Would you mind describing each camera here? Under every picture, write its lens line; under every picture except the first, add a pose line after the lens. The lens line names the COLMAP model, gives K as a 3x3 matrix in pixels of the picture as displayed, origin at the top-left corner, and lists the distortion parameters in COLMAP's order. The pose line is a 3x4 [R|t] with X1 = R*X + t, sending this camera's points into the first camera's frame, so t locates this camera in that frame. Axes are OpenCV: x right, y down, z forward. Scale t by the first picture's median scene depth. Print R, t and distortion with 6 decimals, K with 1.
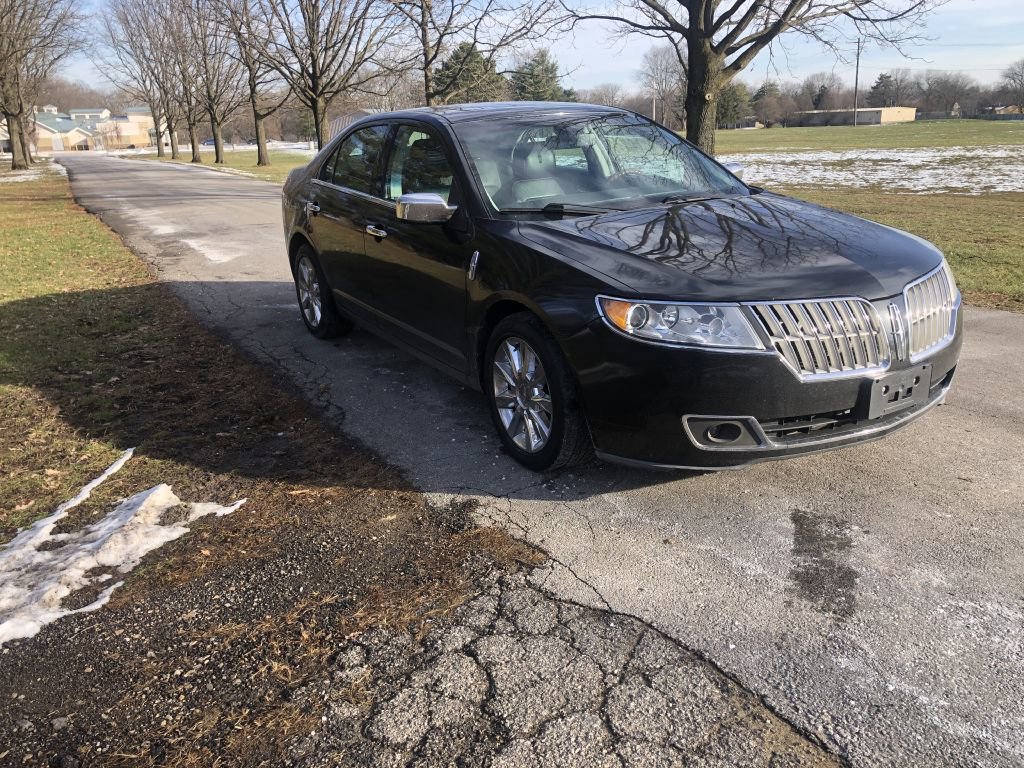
lens RADIAL K [[833.2, 0, 491.3], [0, 833.2, 370.5], [0, 0, 1]] dist [0.018183, 0.000436]
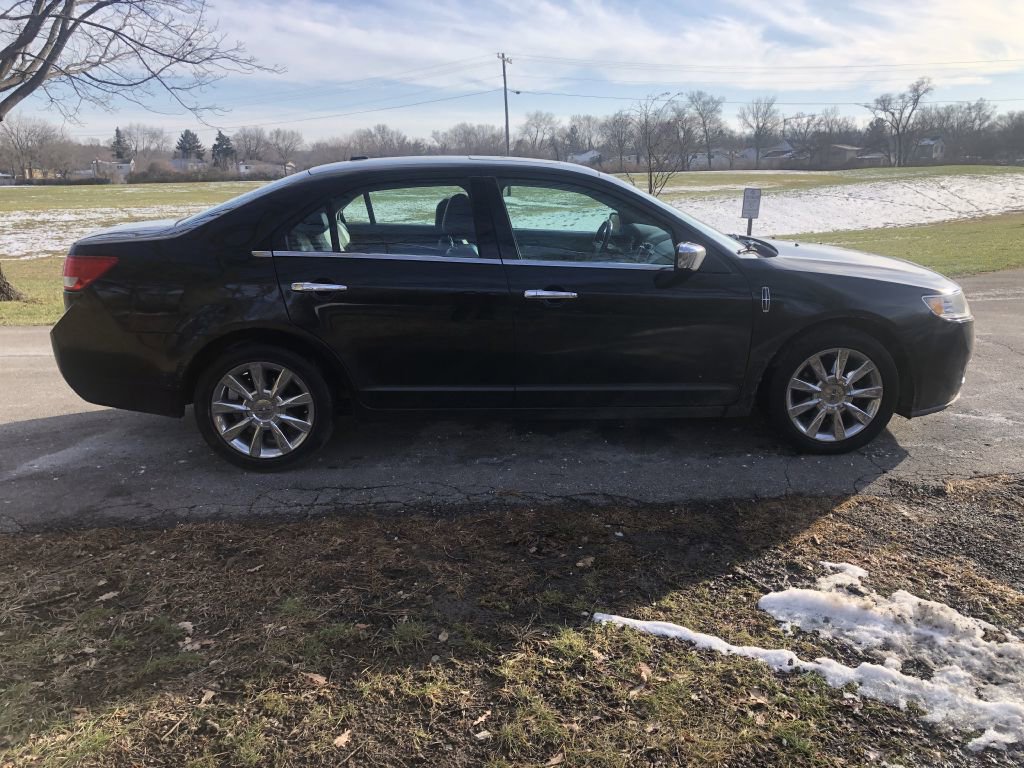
lens RADIAL K [[835.1, 0, 512.0], [0, 835.1, 384.0], [0, 0, 1]] dist [0.017945, 0.003283]
pose [[0.456778, -0.199237, 0.866983, -1.414279], [0.249668, 0.964138, 0.090024, -0.245081], [-0.853827, 0.175337, 0.490140, 0.911955]]
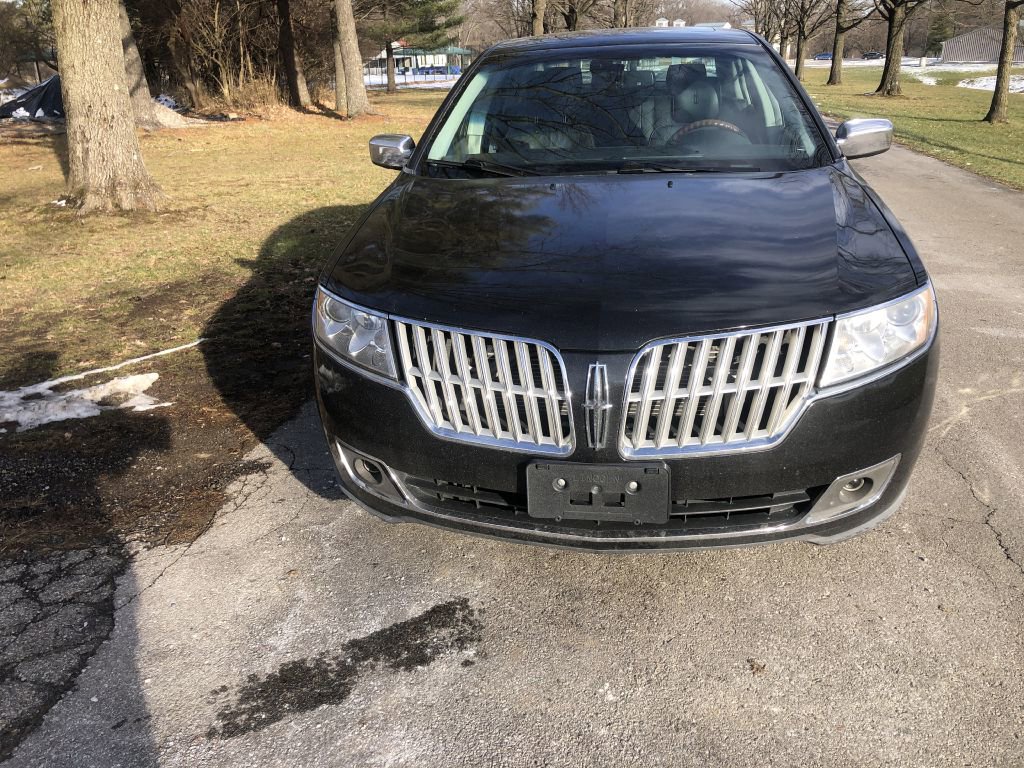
lens RADIAL K [[833.2, 0, 491.3], [0, 833.2, 370.5], [0, 0, 1]] dist [0.018183, 0.000436]
pose [[0.781905, 0.234418, -0.577644, 0.763544], [-0.180277, 0.972042, 0.150447, -0.150322], [0.596762, -0.013500, 0.802305, 0.412816]]
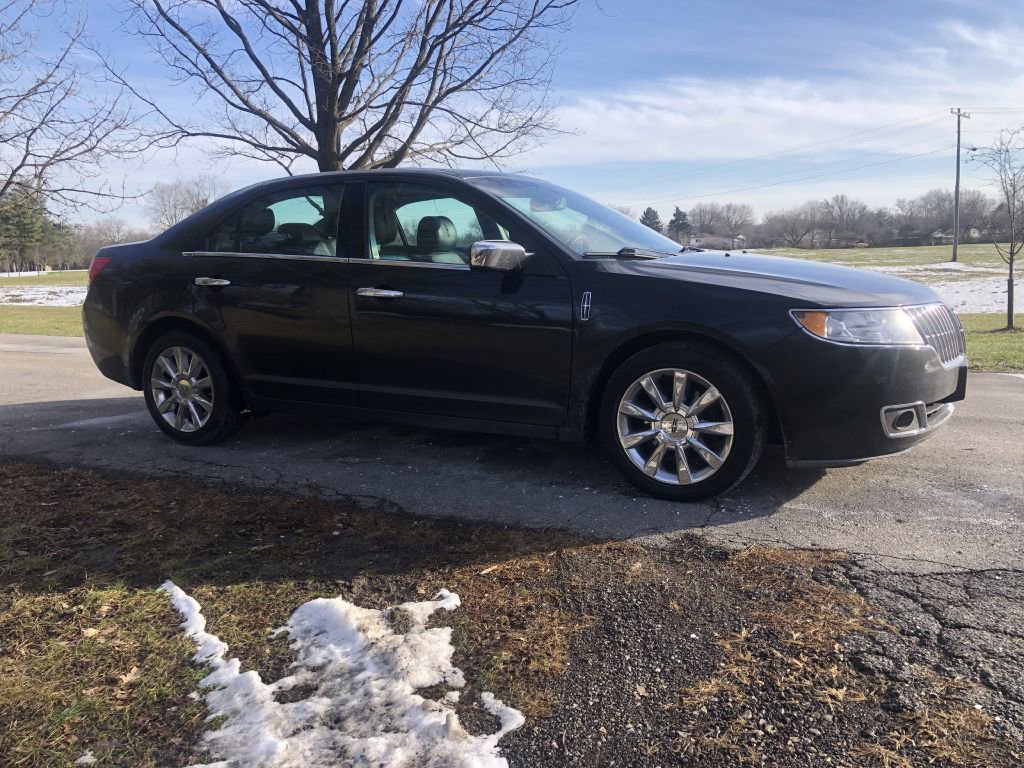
lens RADIAL K [[835.1, 0, 512.0], [0, 835.1, 384.0], [0, 0, 1]] dist [0.017945, 0.003283]
pose [[0.839042, -0.075616, 0.538786, -0.750699], [0.150662, 0.983860, -0.096543, 0.053085], [-0.522790, 0.162178, 0.836893, 0.295002]]
